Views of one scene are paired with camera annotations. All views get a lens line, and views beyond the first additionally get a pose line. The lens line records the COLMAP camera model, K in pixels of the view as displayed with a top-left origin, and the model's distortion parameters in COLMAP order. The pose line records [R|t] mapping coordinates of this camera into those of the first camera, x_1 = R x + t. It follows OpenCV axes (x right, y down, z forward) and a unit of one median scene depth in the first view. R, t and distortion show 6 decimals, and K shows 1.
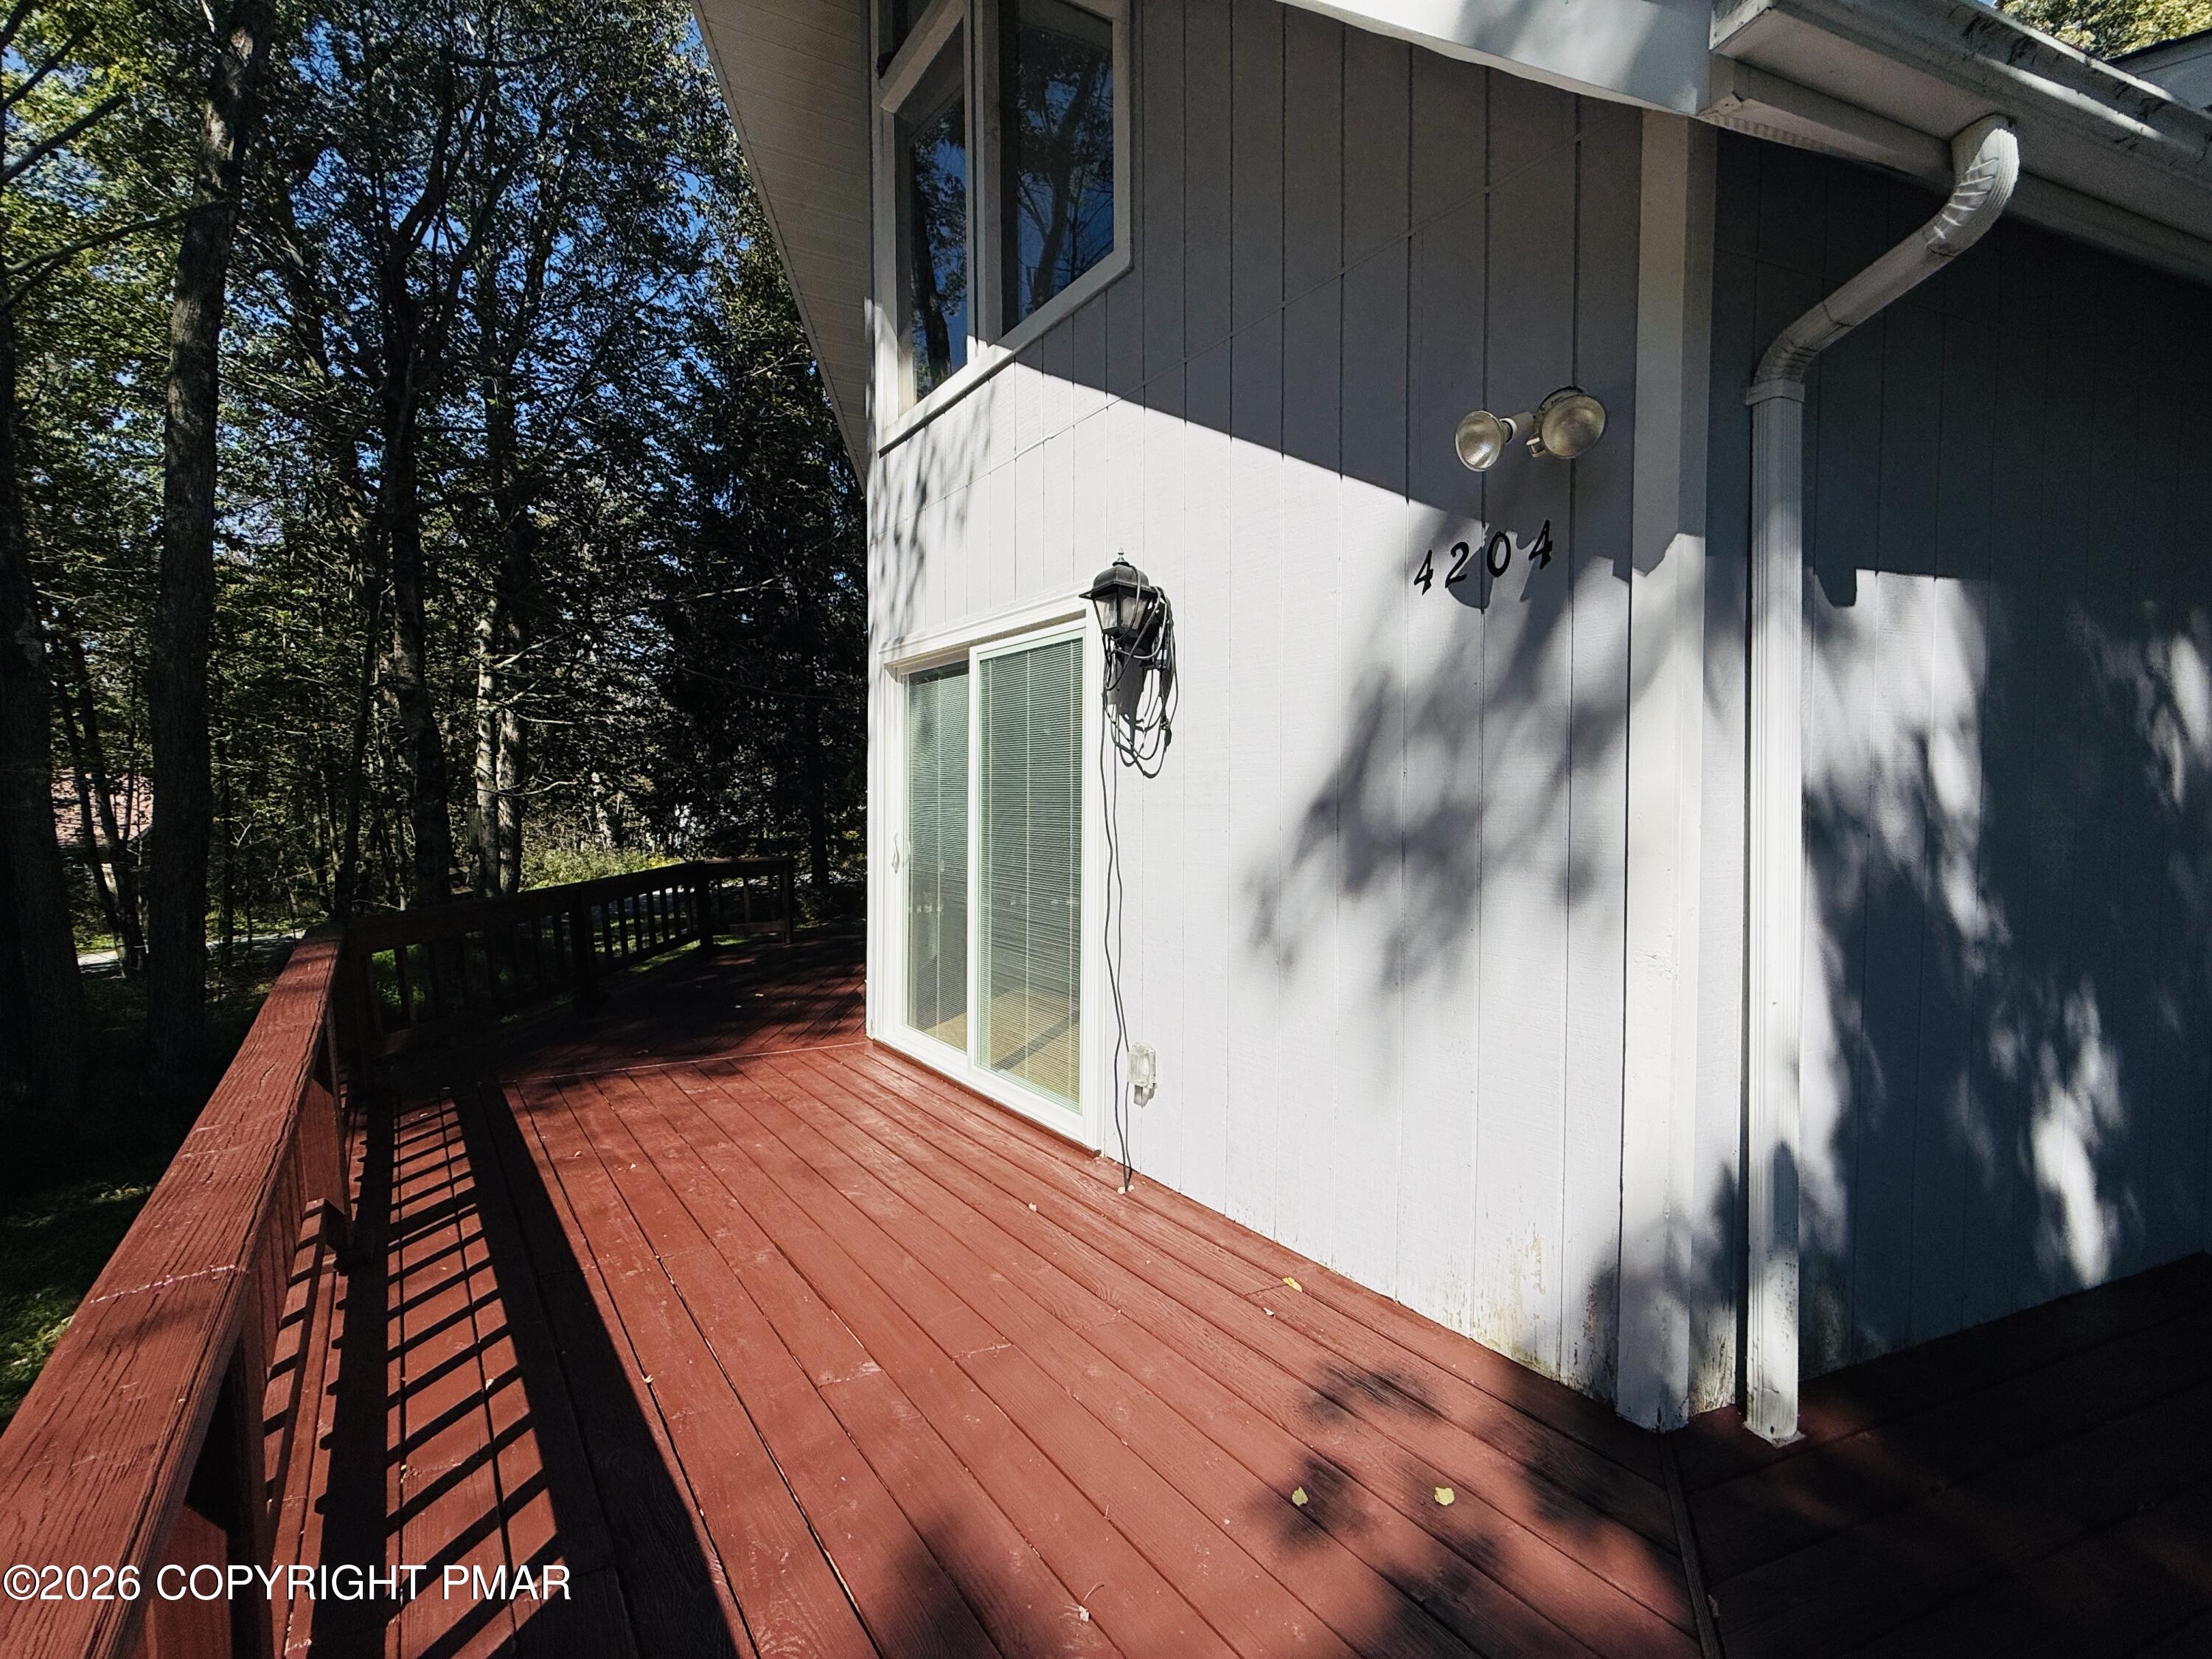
lens RADIAL K [[884.0, 0, 1074.9], [0, 884.0, 813.4], [0, 0, 1]] dist [-0.001280, 0.000094]
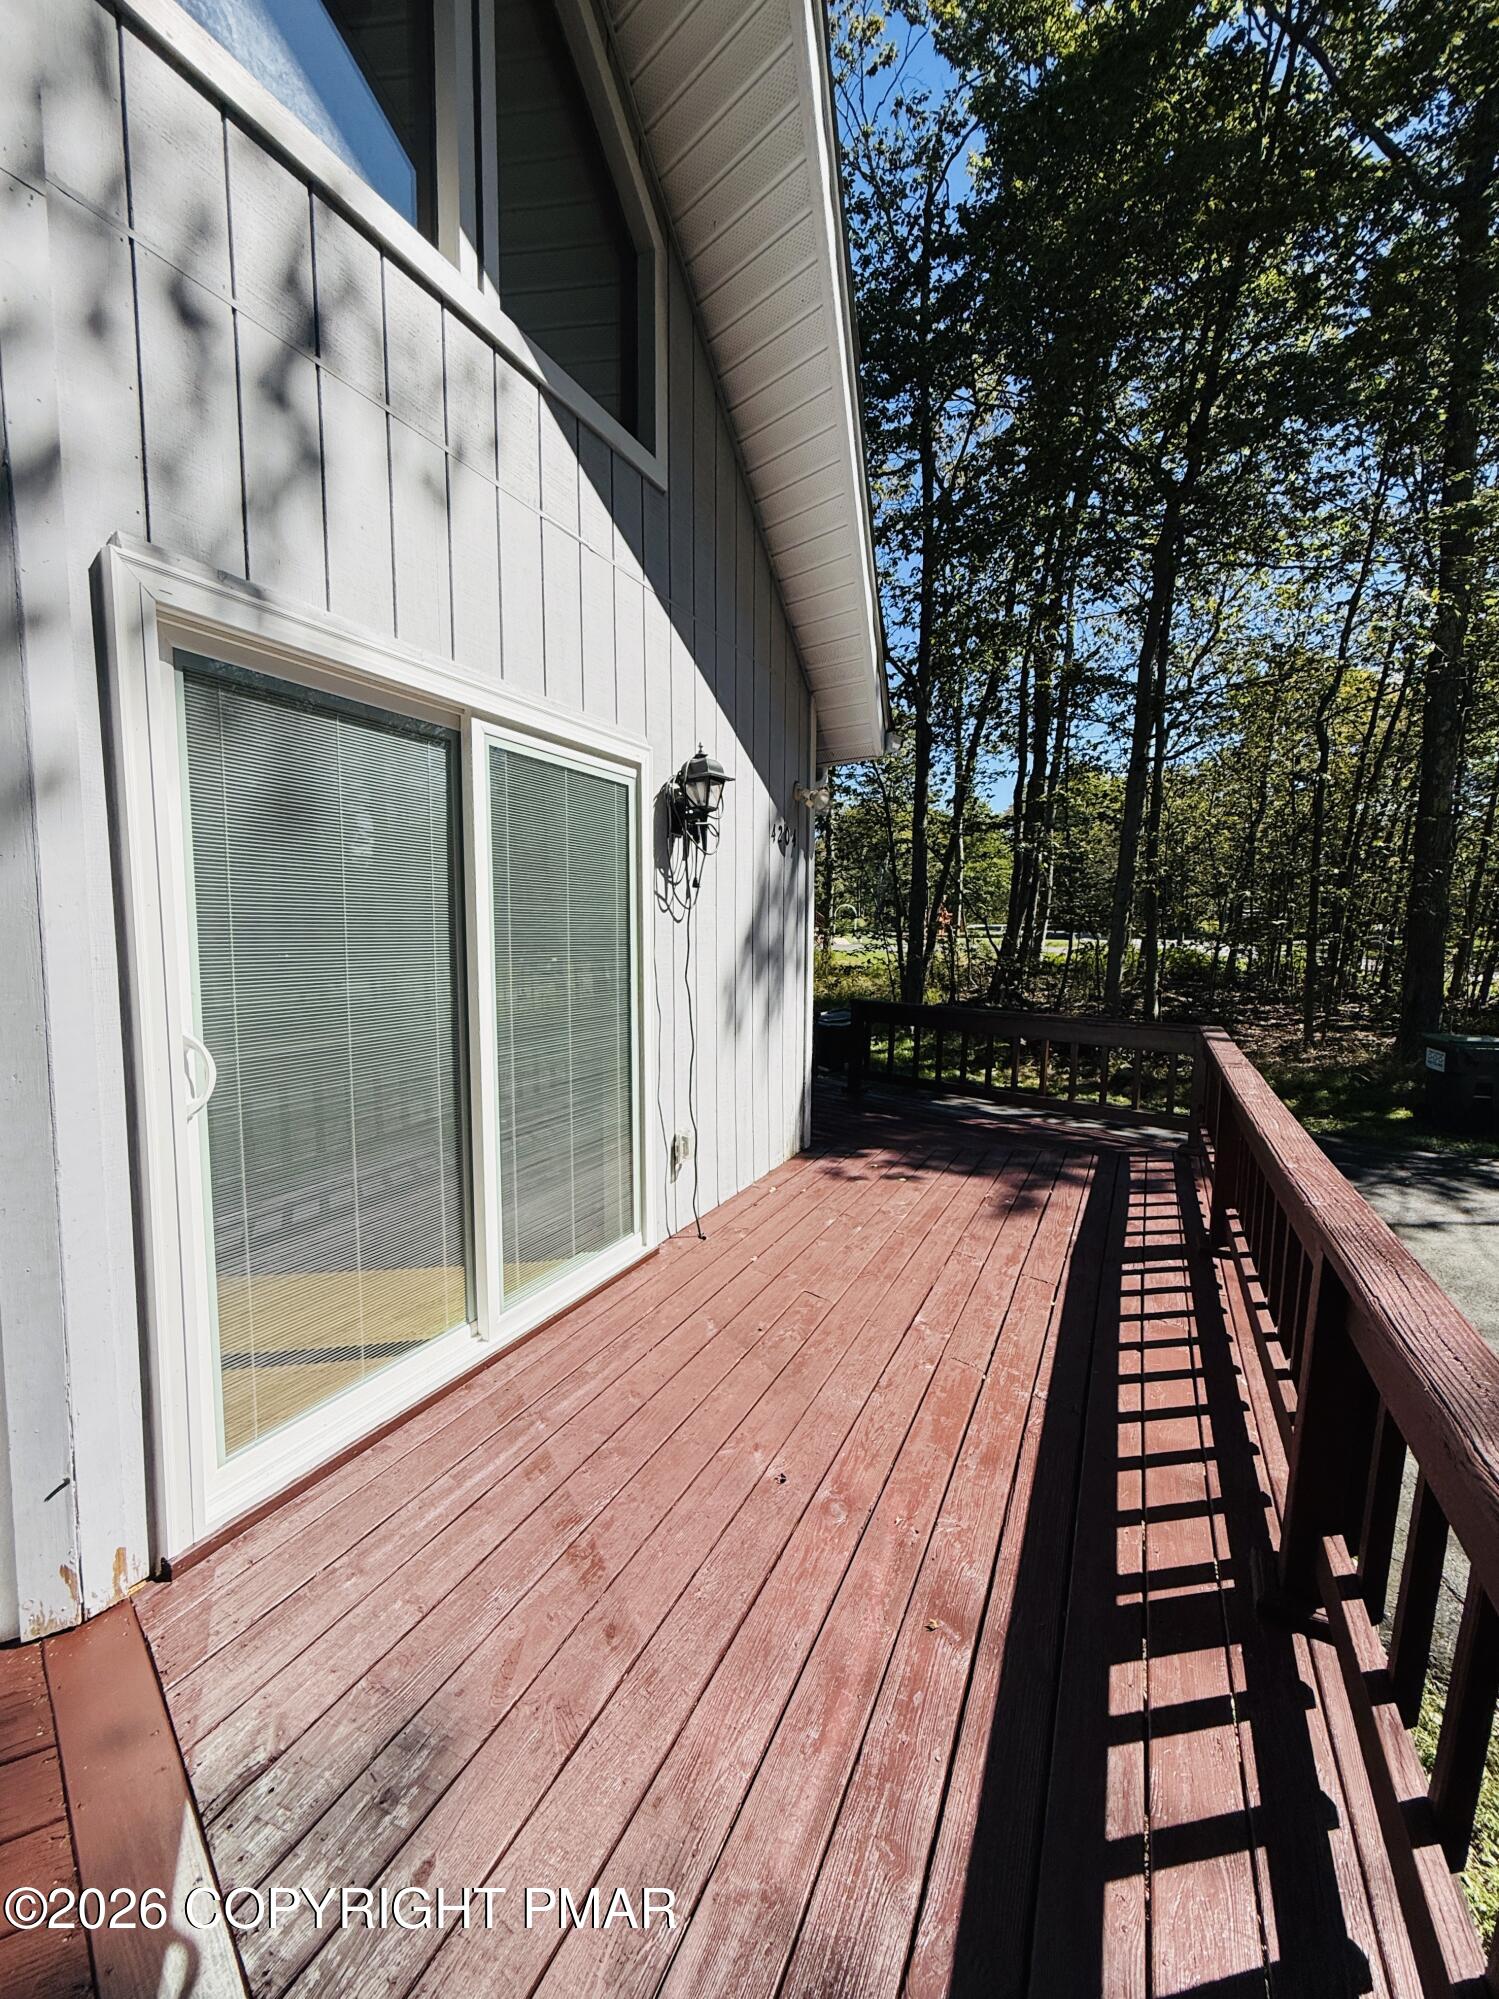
lens RADIAL K [[814.3, 0, 784.5], [0, 814.3, 991.7], [0, 0, 1]] dist [-0.002338, -0.000228]
pose [[-0.484245, -0.065891, 0.872448, -1.003915], [0.020556, 0.996028, 0.086634, -0.038573], [-0.874691, 0.059887, -0.480968, 1.408971]]
